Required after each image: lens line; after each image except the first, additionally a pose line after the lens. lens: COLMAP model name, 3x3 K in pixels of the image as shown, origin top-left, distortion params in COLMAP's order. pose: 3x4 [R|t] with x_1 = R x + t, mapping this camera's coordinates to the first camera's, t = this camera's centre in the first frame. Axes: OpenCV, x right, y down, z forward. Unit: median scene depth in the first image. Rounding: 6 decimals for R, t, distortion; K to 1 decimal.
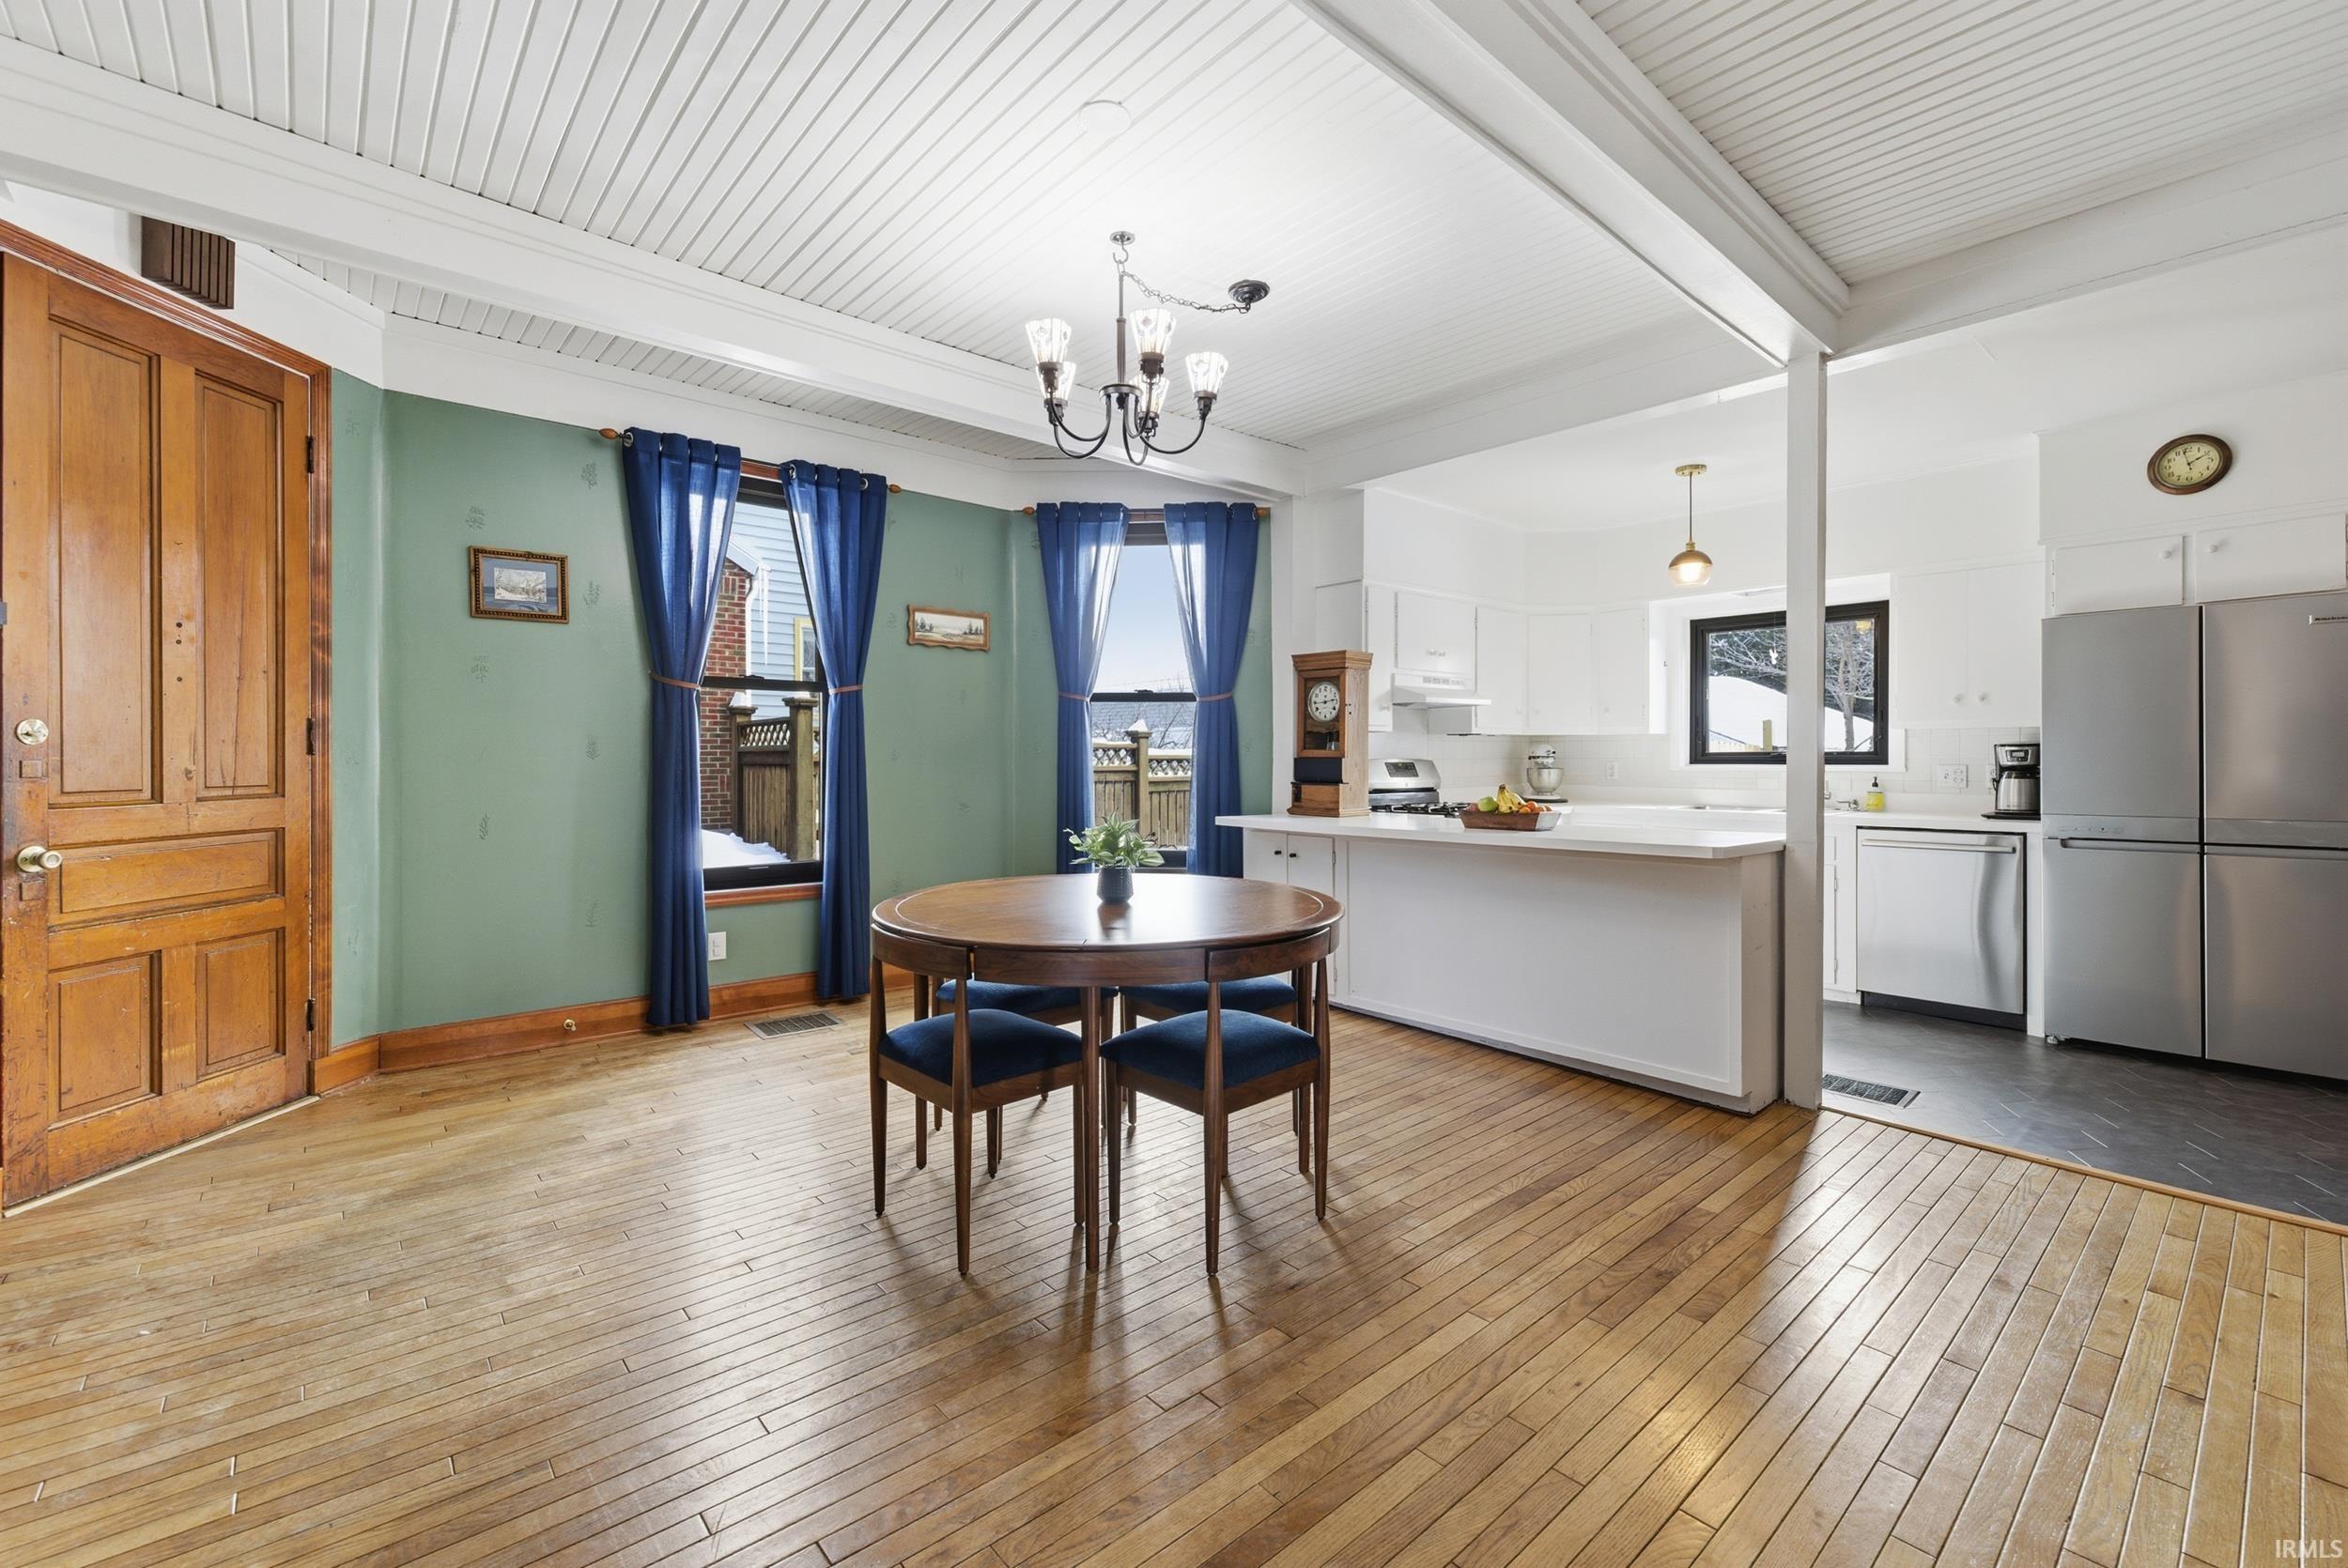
lens RADIAL K [[984.3, 0, 1160.8], [0, 984.3, 766.0], [0, 0, 1]] dist [0.002768, -0.000084]
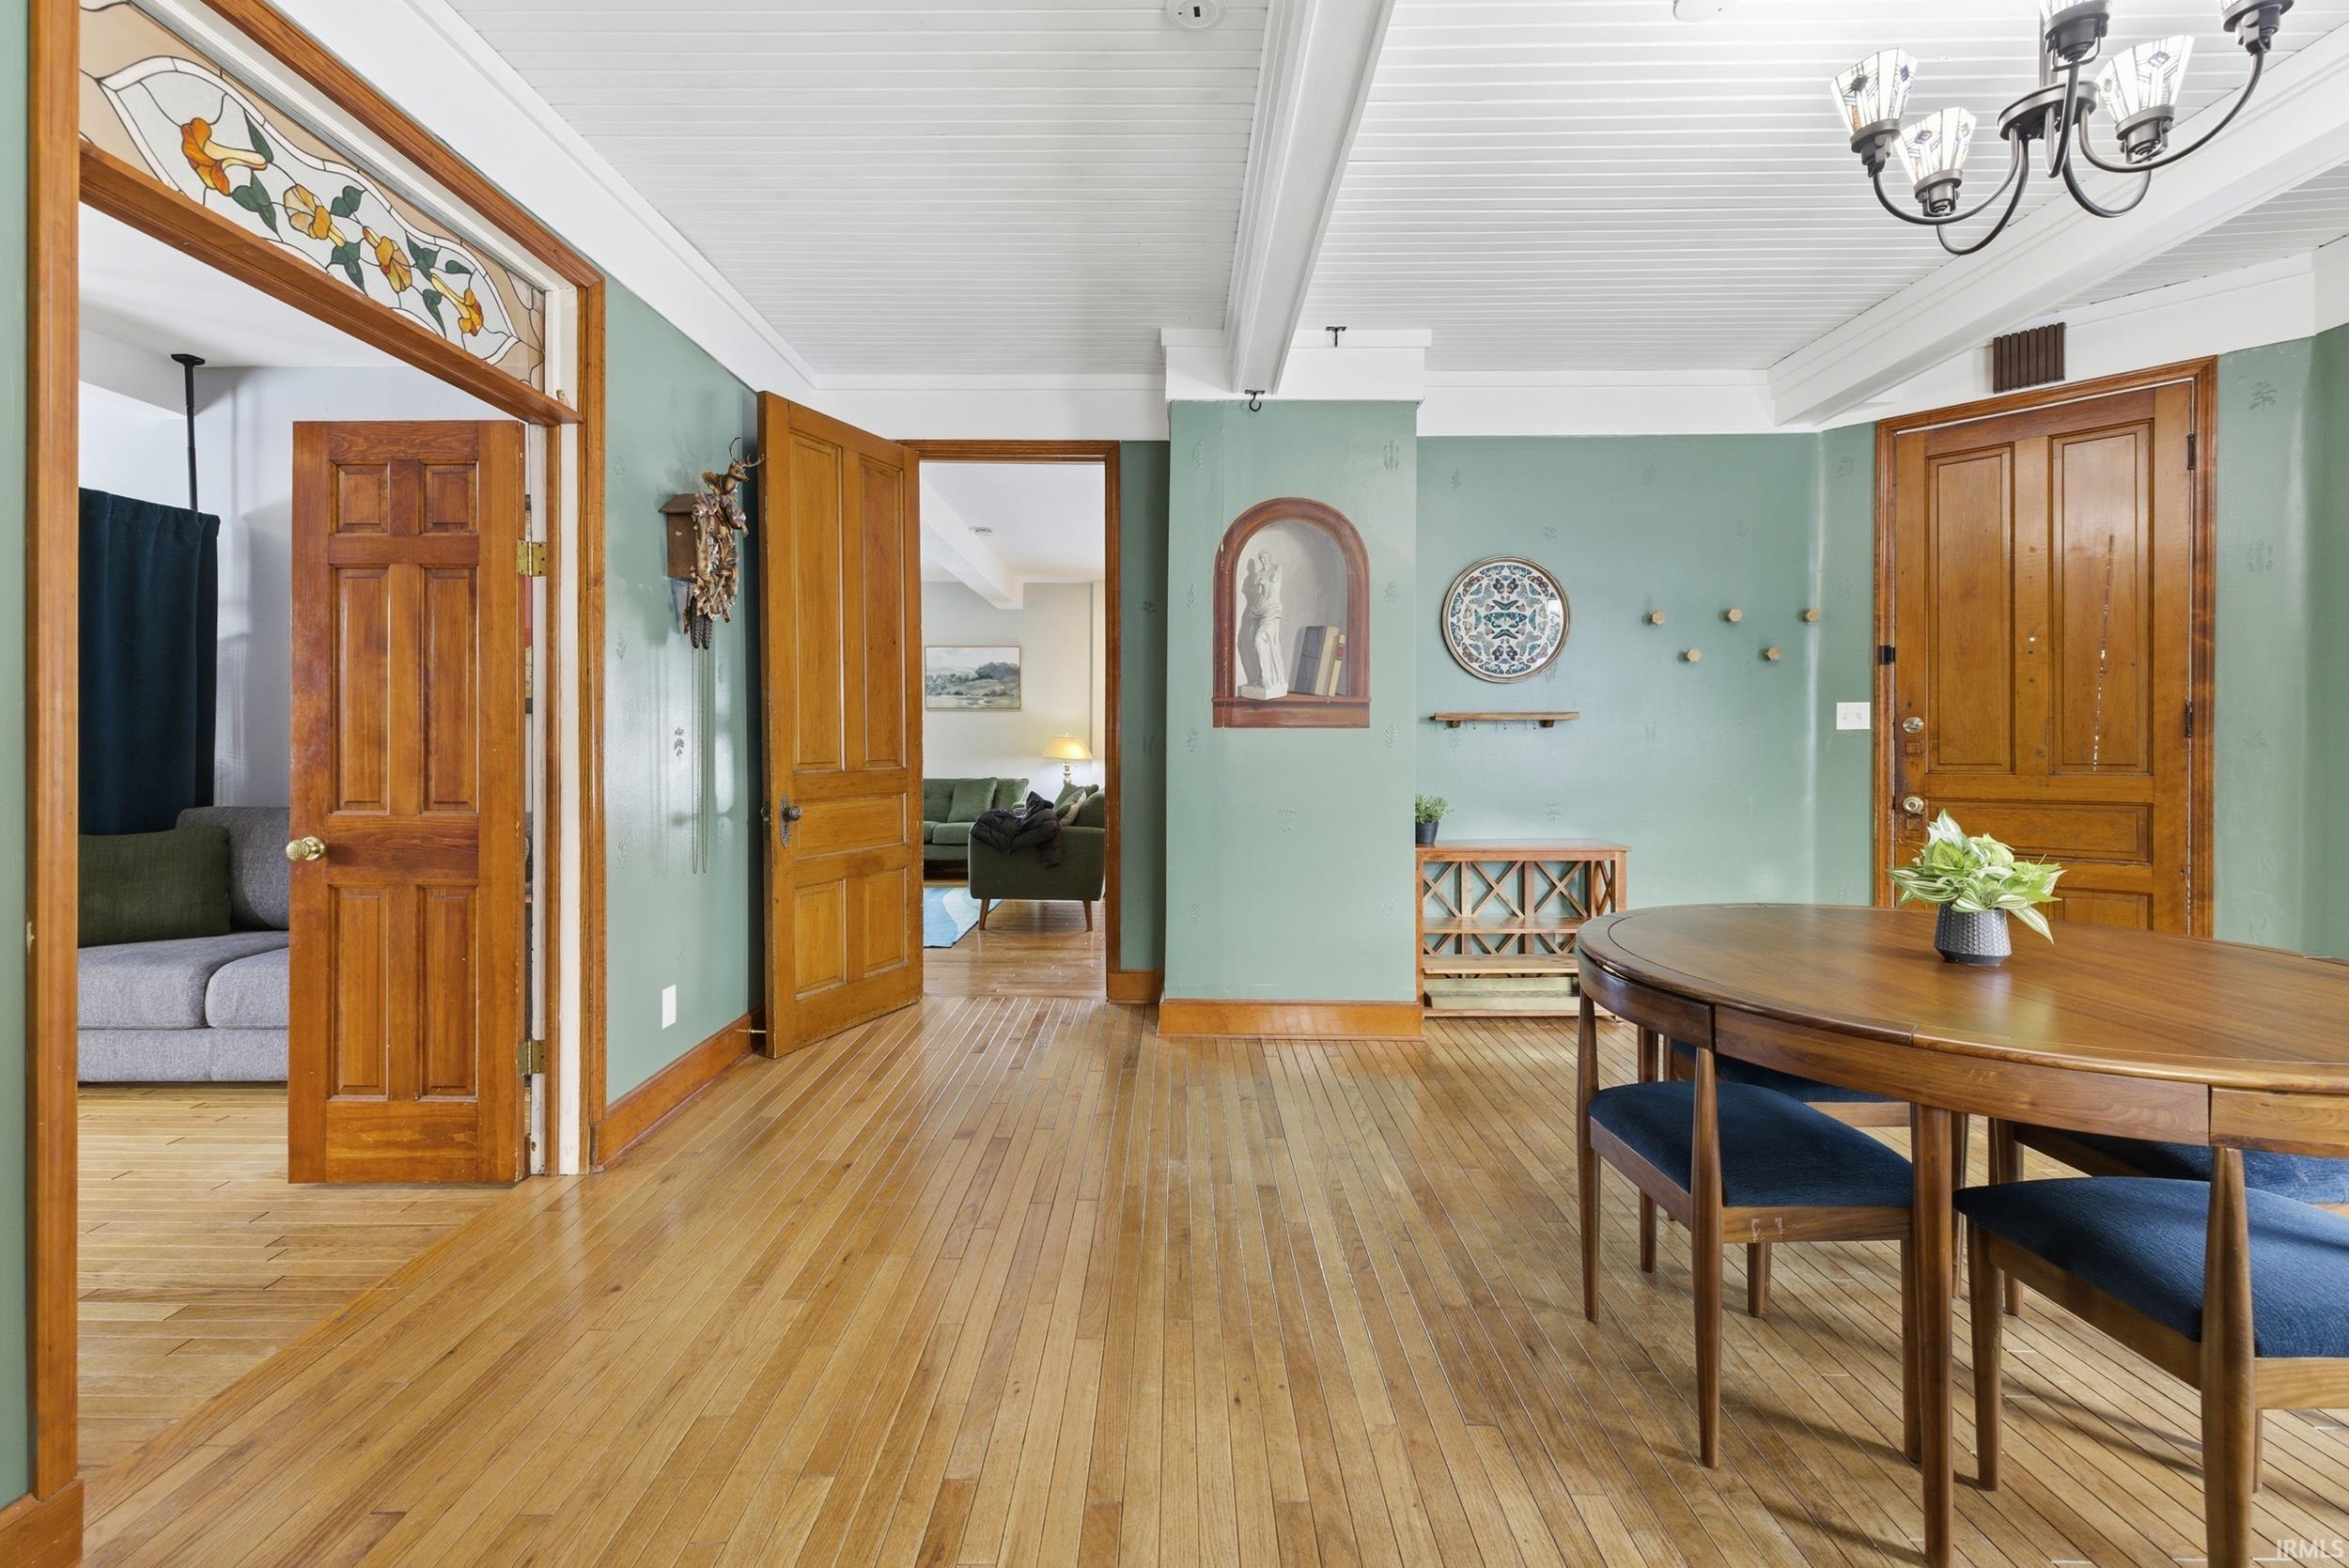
lens RADIAL K [[986.4, 0, 1144.1], [0, 986.4, 750.8], [0, 0, 1]] dist [0.000051, -0.000580]
pose [[-0.680375, -0.000902, -0.732864, 0.588209], [-0.006405, 0.999968, 0.004715, 0.005009], [0.732836, 0.007902, -0.680359, 0.791064]]
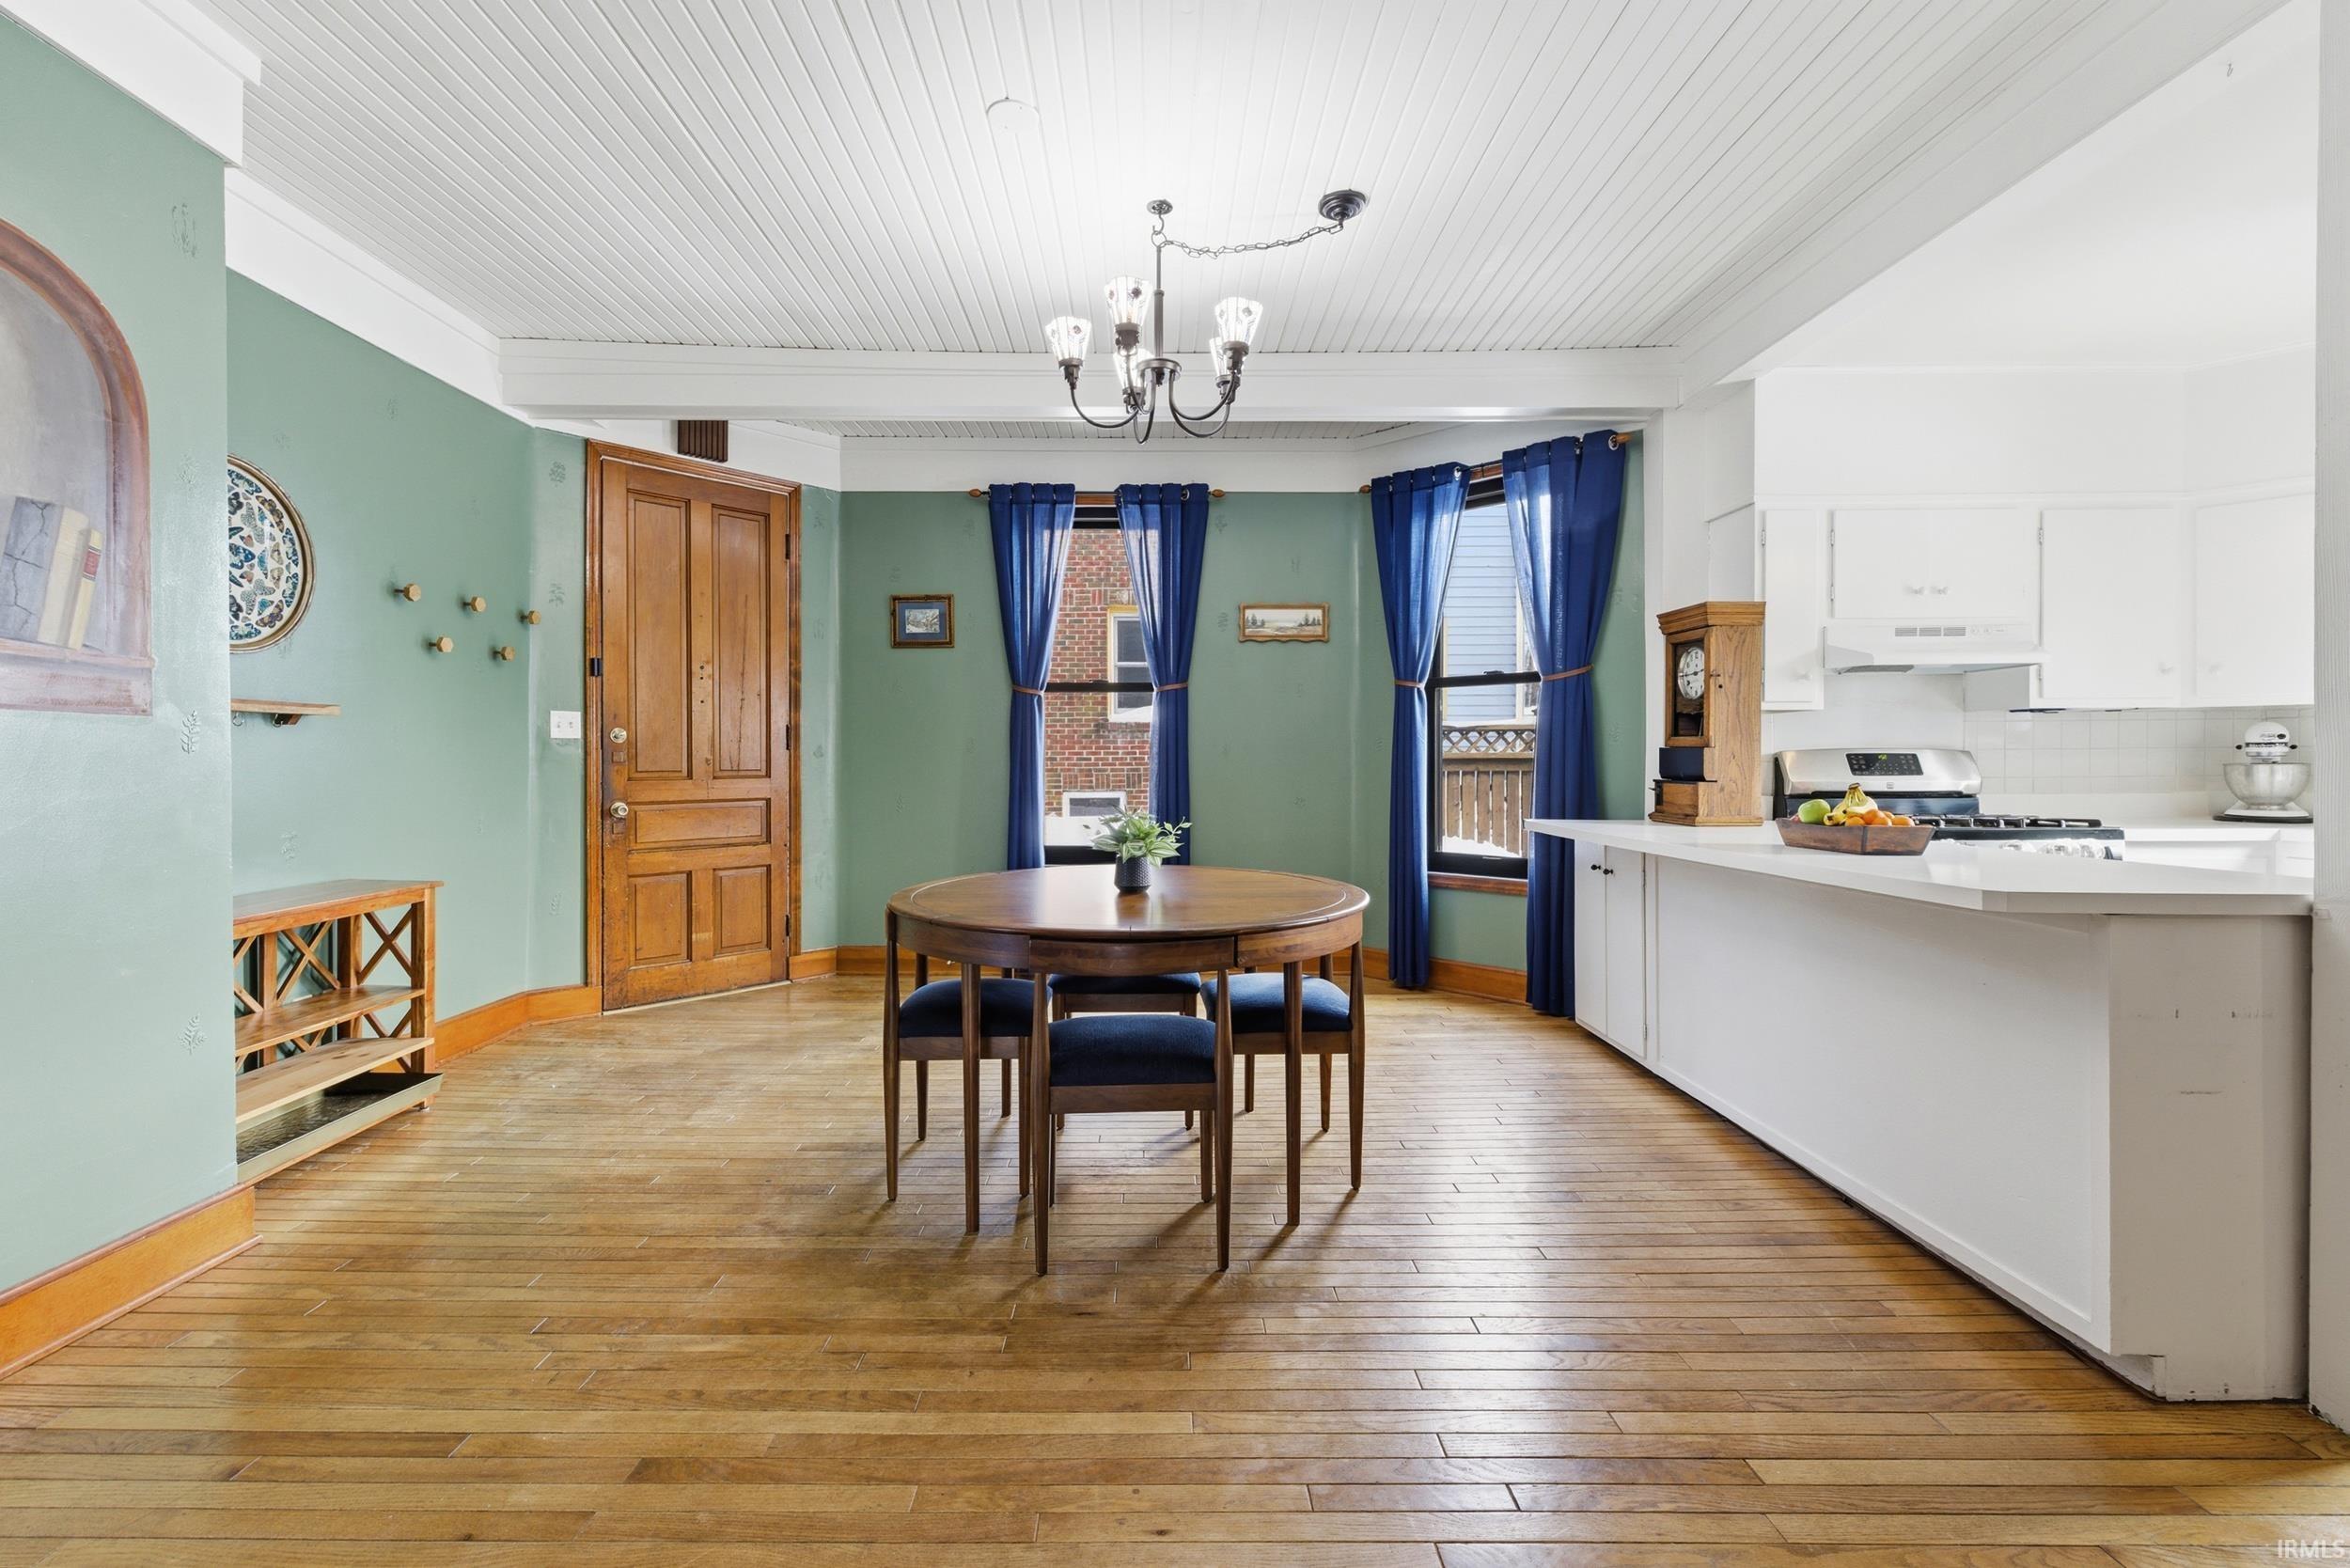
lens RADIAL K [[993.8, 0, 1159.7], [0, 993.8, 770.5], [0, 0, 1]] dist [0.009313, -0.000383]
pose [[0.759145, 0.005409, -0.650899, 0.470490], [-0.003769, 0.999985, 0.003914, 0.010547], [0.650911, -0.000519, 0.759154, 0.202068]]
